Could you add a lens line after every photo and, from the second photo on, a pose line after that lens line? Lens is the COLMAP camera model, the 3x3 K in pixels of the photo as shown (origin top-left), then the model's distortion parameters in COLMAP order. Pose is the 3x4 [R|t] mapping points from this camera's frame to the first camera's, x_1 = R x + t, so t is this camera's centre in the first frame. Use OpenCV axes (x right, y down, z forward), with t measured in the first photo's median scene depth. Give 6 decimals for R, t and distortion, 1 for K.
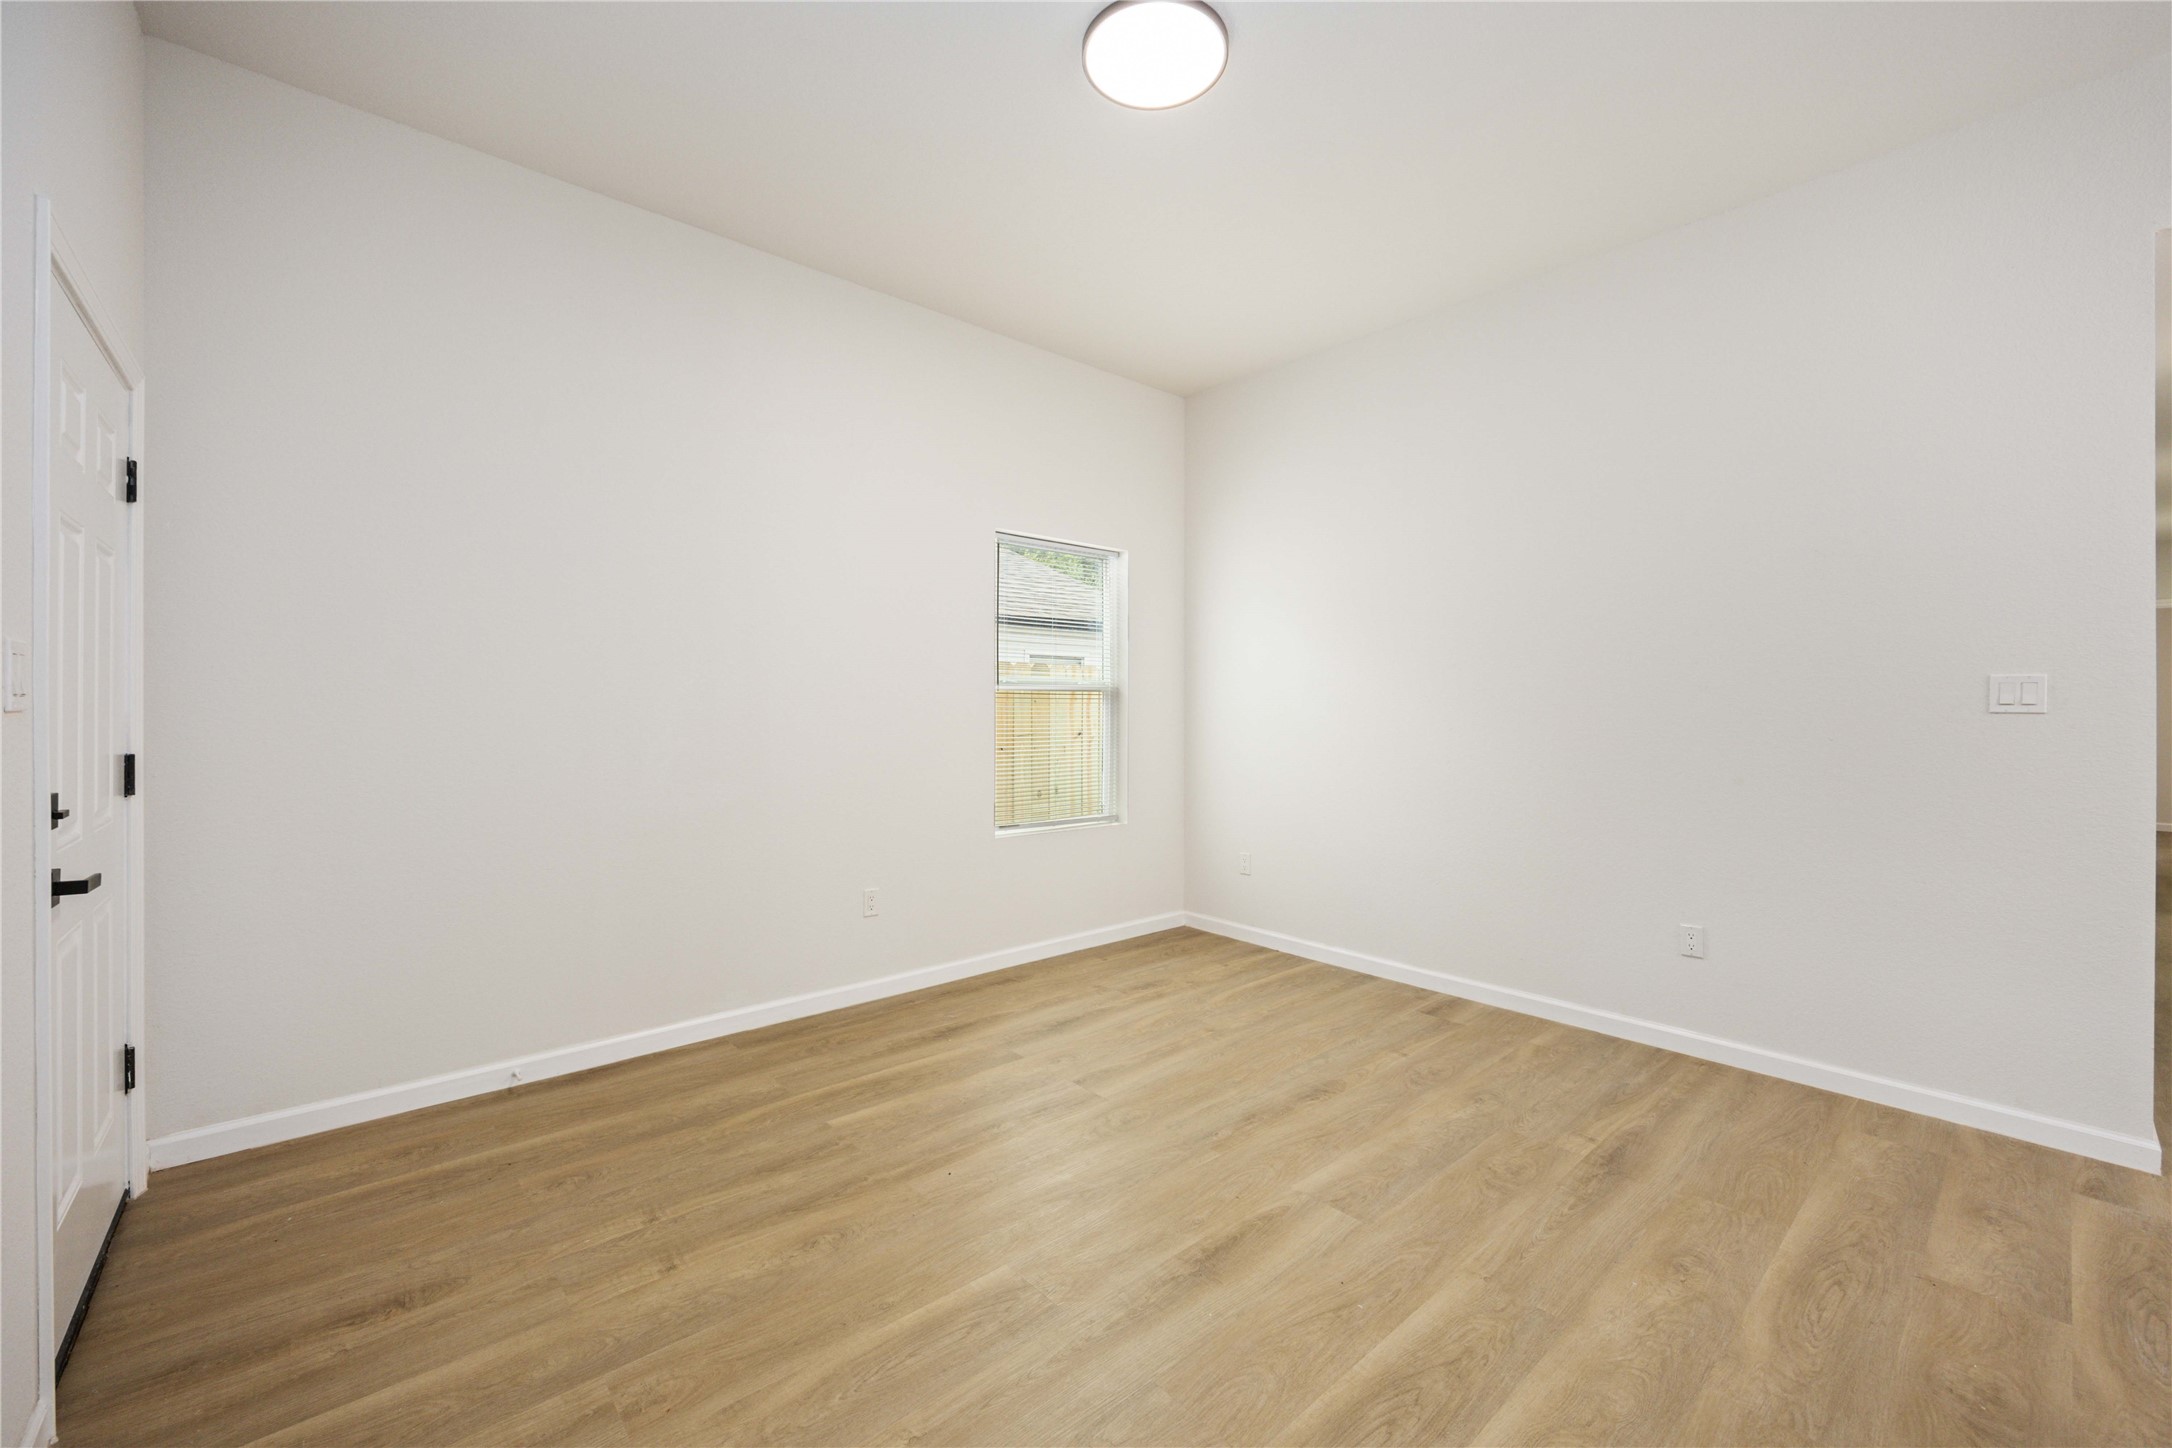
lens RADIAL K [[860.7, 0, 1086.0], [0, 860.7, 724.0], [0, 0, 1]] dist [-0.001148, 0.000198]
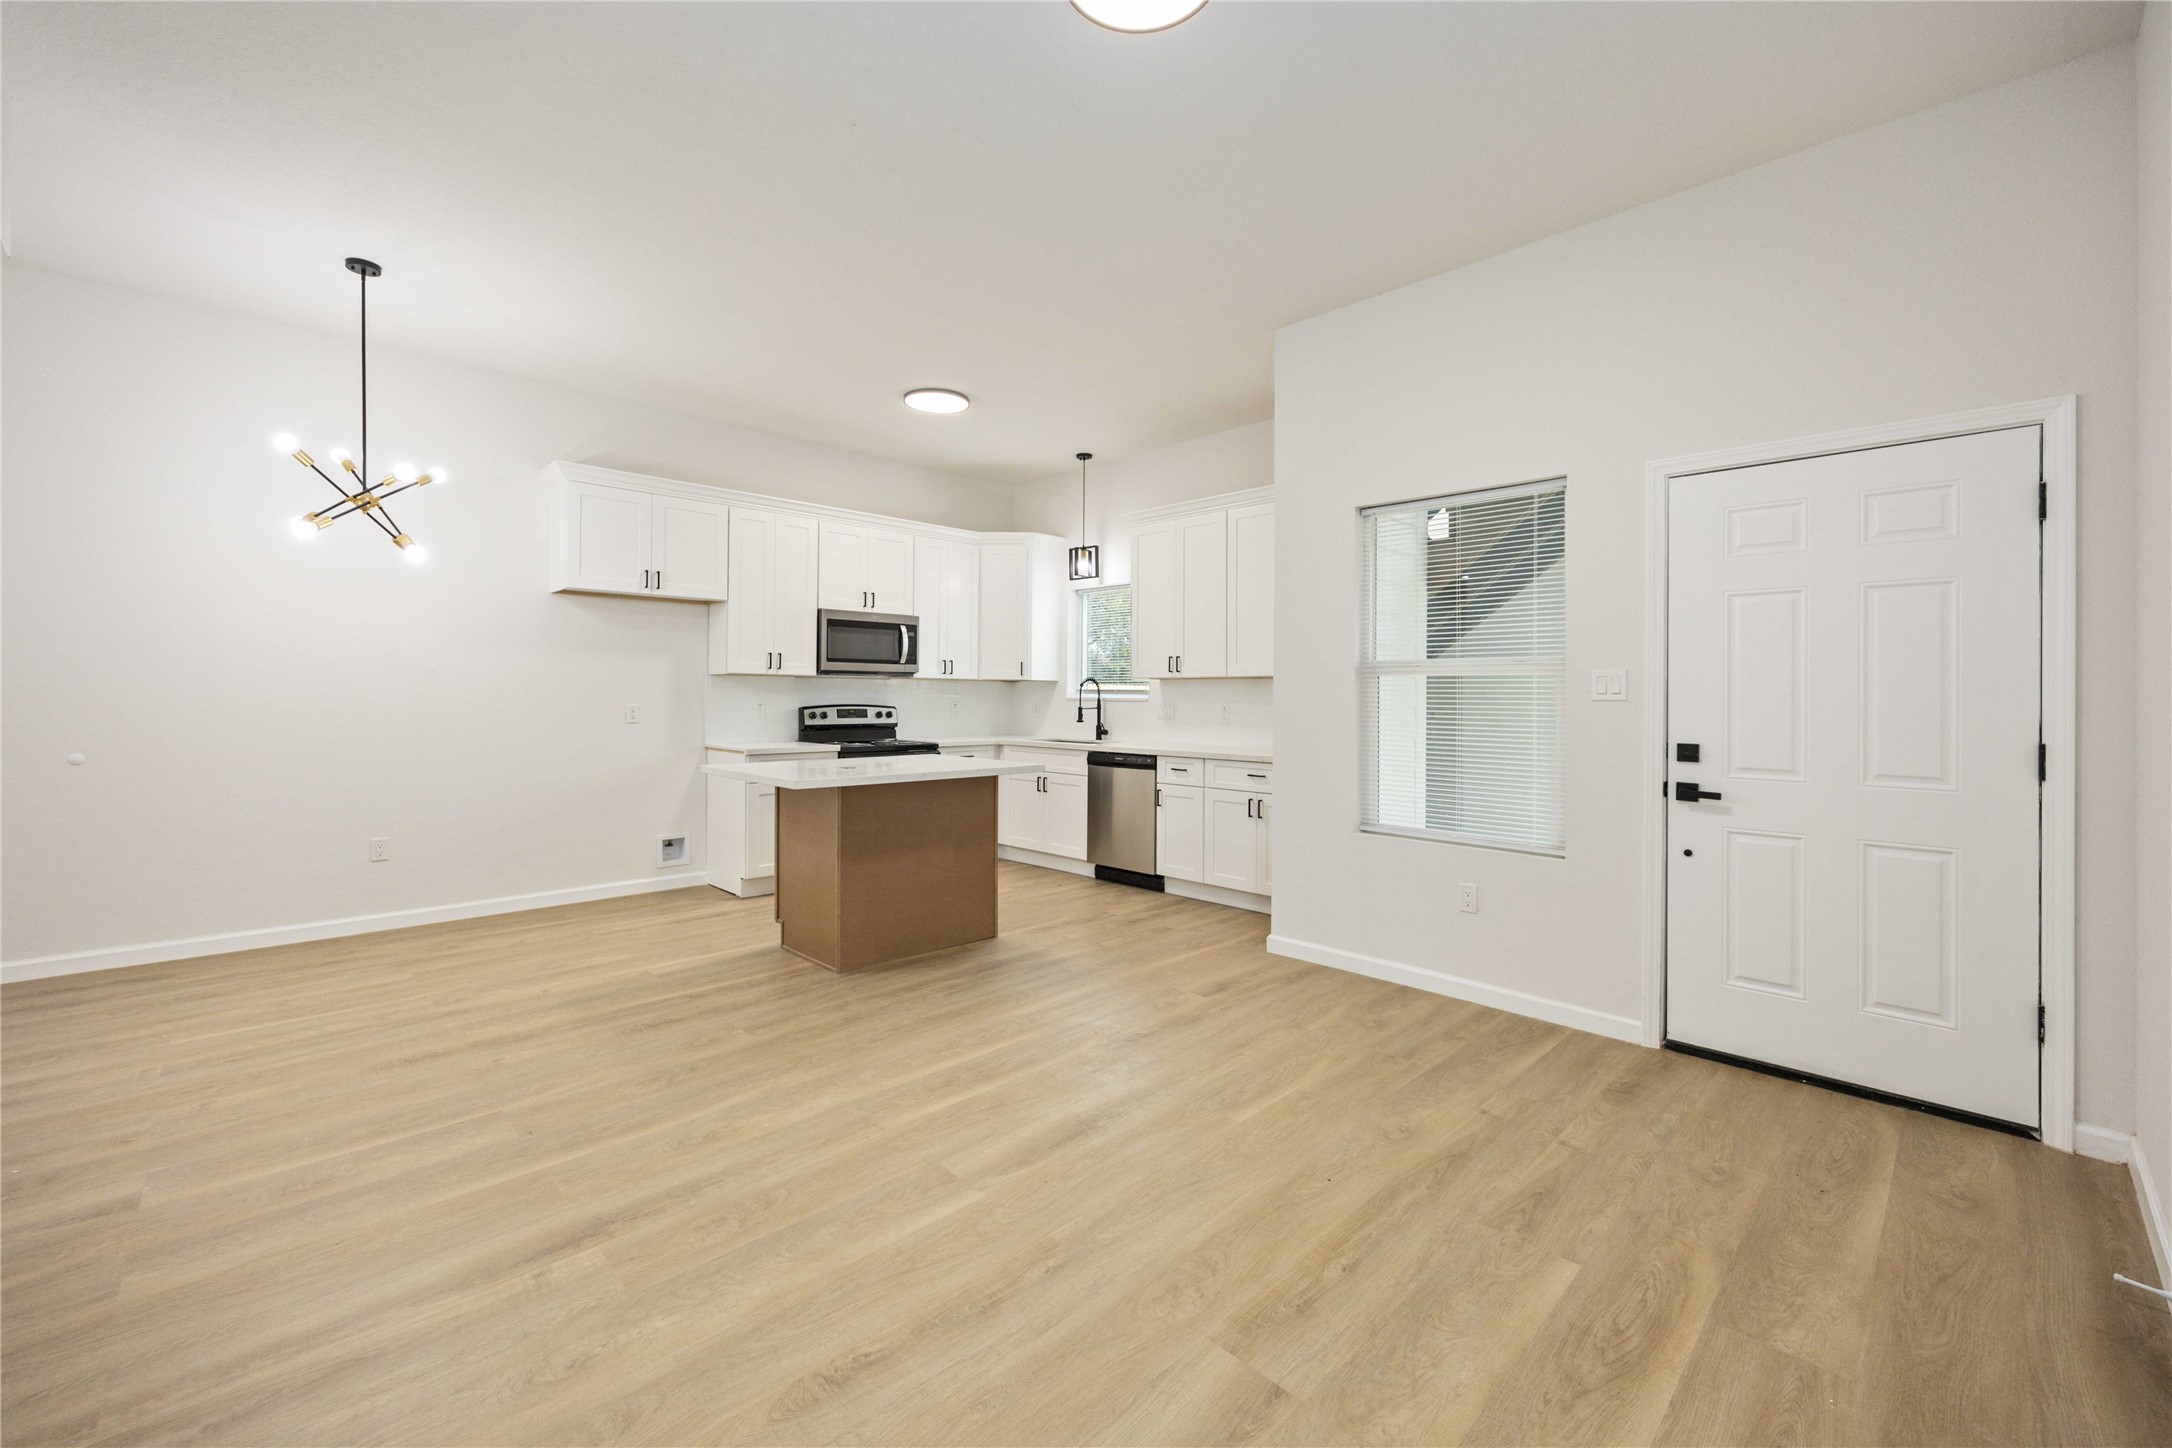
lens RADIAL K [[874.7, 0, 1089.1], [0, 874.7, 693.9], [0, 0, 1]] dist [-0.004772, 0.000262]
pose [[-0.998487, -0.008463, -0.054338, 0.159259], [-0.009239, 0.999859, 0.014055, -0.027479], [0.054211, 0.014536, -0.998424, 1.726518]]
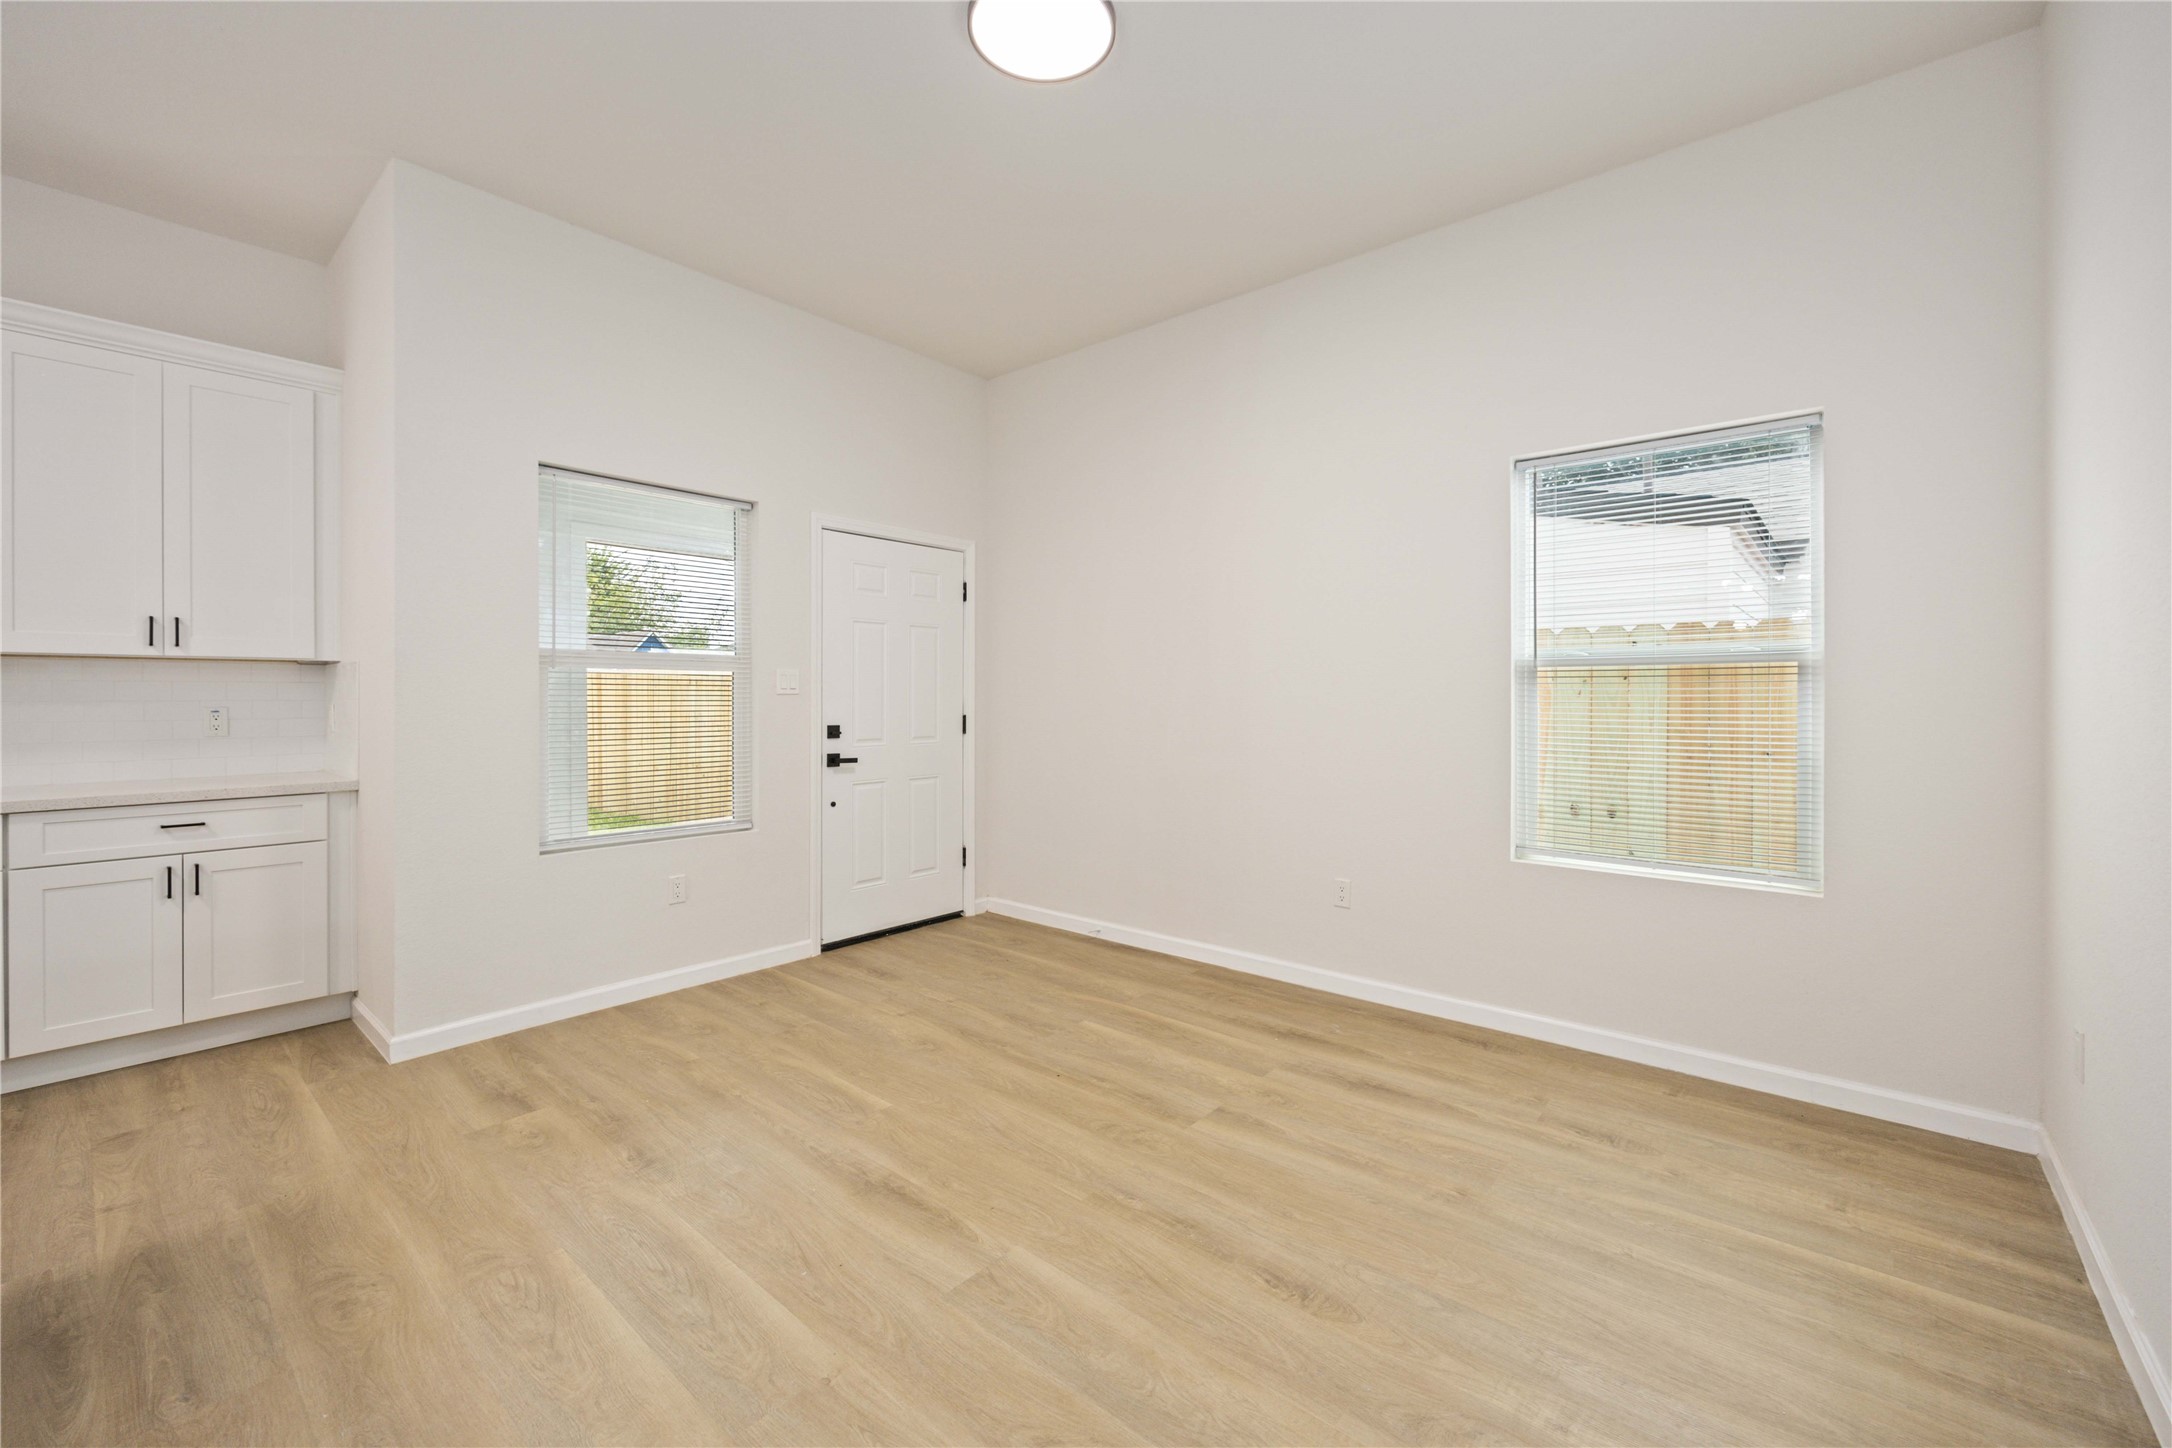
lens RADIAL K [[874.7, 0, 1089.1], [0, 874.7, 693.9], [0, 0, 1]] dist [-0.004772, 0.000262]
pose [[0.146159, -0.004750, -0.989250, 0.978087], [-0.016588, 0.999836, -0.007252, -0.005581], [0.989122, 0.017470, 0.146057, 0.821060]]
